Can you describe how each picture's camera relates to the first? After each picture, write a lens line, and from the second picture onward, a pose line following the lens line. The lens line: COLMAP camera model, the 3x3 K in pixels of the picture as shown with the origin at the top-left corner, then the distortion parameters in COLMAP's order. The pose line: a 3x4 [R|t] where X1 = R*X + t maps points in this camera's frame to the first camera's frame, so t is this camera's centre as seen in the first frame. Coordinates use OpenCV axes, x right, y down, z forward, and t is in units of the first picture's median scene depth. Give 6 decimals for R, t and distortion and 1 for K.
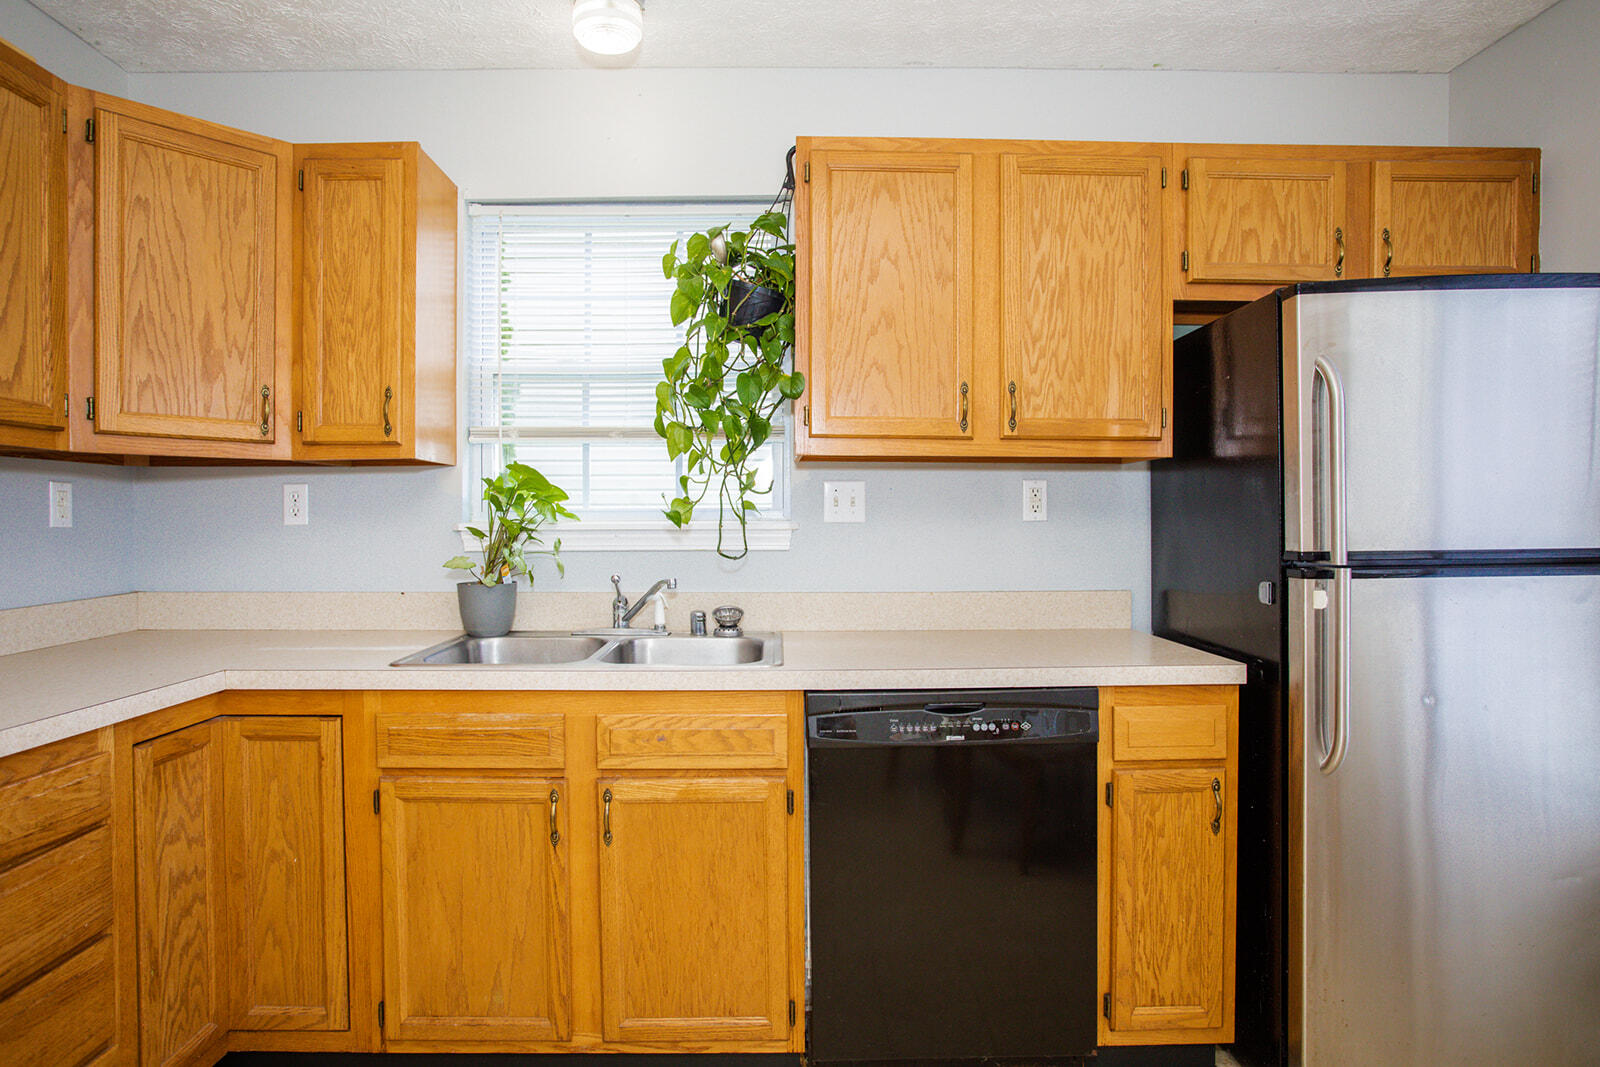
lens RADIAL K [[901.3, 0, 789.9], [0, 901.3, 528.4], [0, 0, 1]] dist [-0.021096, 0.004811]
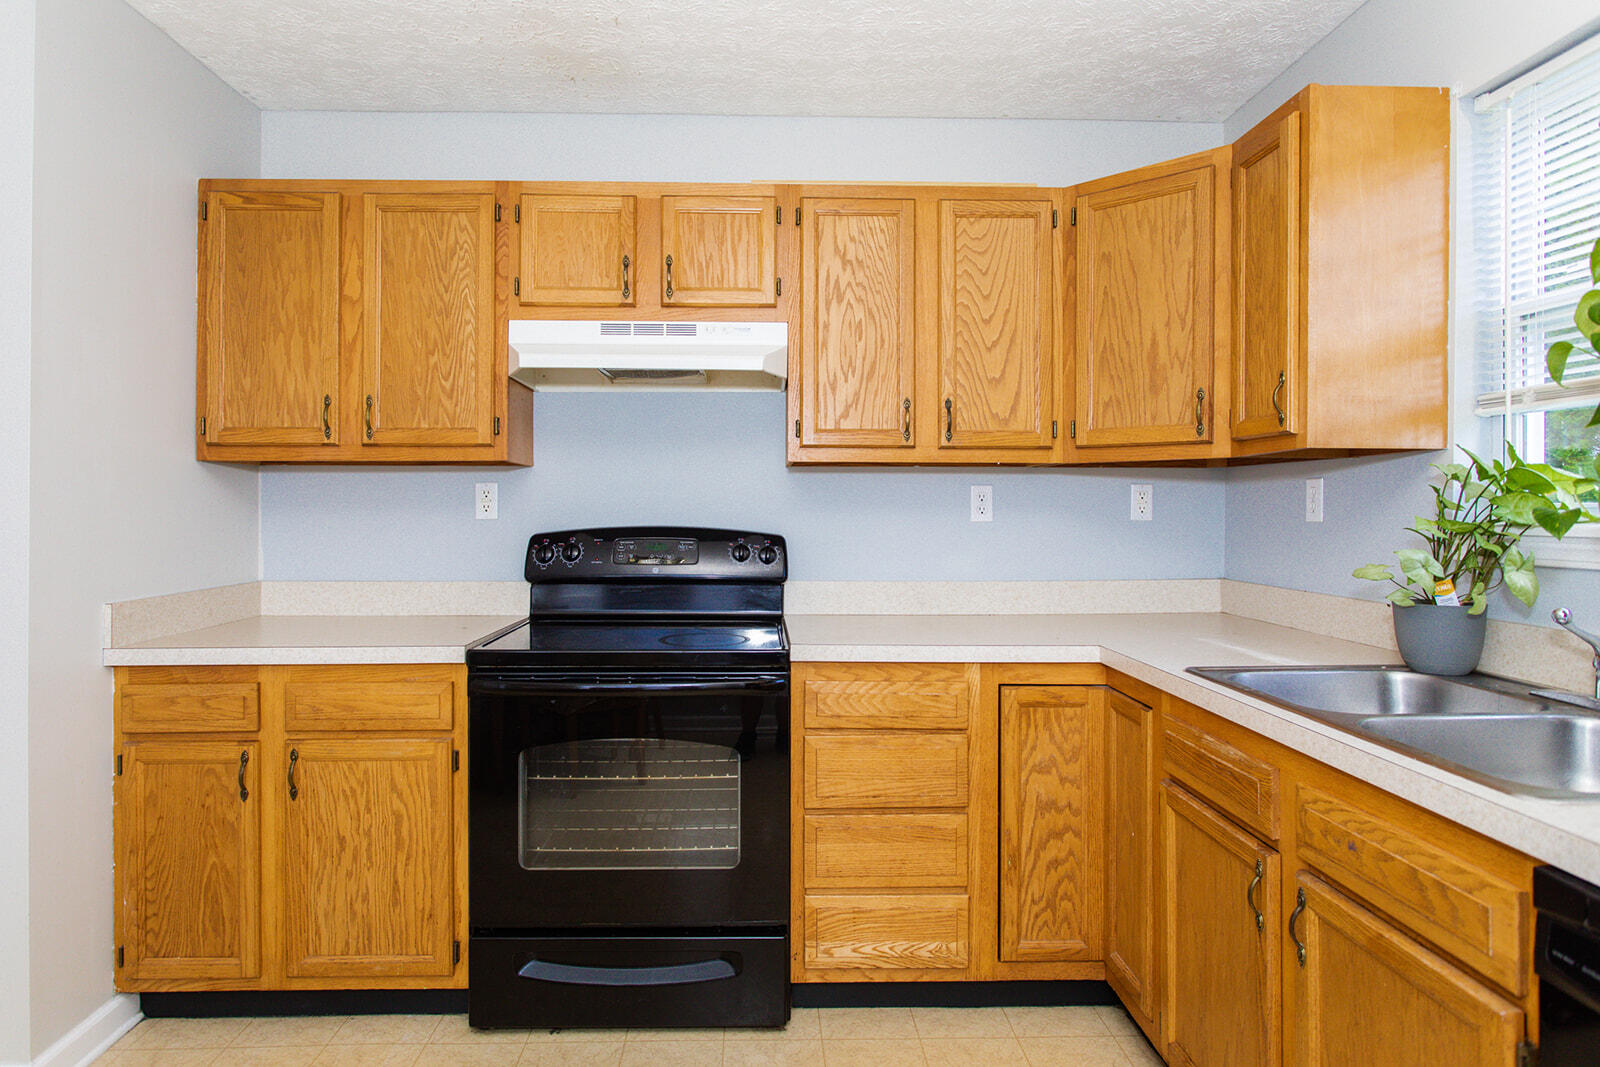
lens RADIAL K [[901.3, 0, 763.6], [0, 901.3, 503.6], [0, 0, 1]] dist [-0.021096, 0.004811]
pose [[0.000387, -0.002665, -0.999996, 0.474691], [-0.013677, 0.999903, -0.002670, -0.015212], [0.999906, 0.013678, 0.000351, 0.498254]]
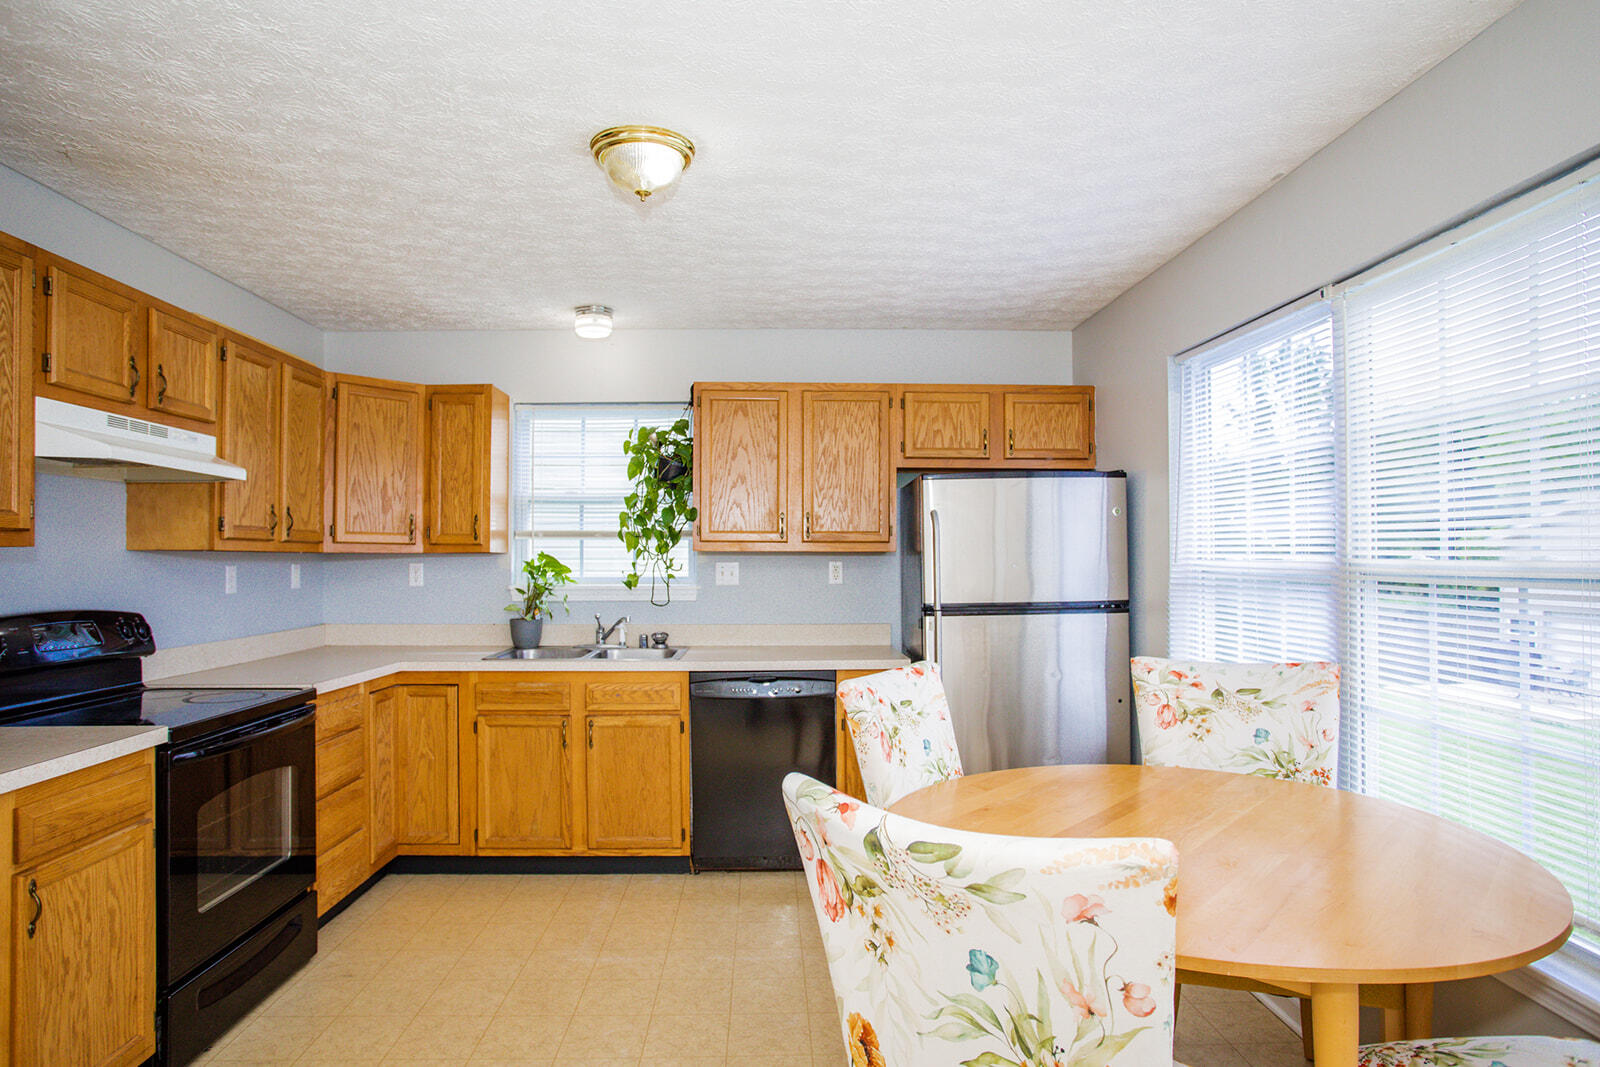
lens RADIAL K [[901.3, 0, 805.3], [0, 901.3, 550.9], [0, 0, 1]] dist [-0.021096, 0.004811]
pose [[0.999787, 0.001606, 0.020582, 0.213528], [-0.001168, 0.999773, -0.021252, -0.043466], [-0.020611, 0.021224, 0.999562, -0.938152]]
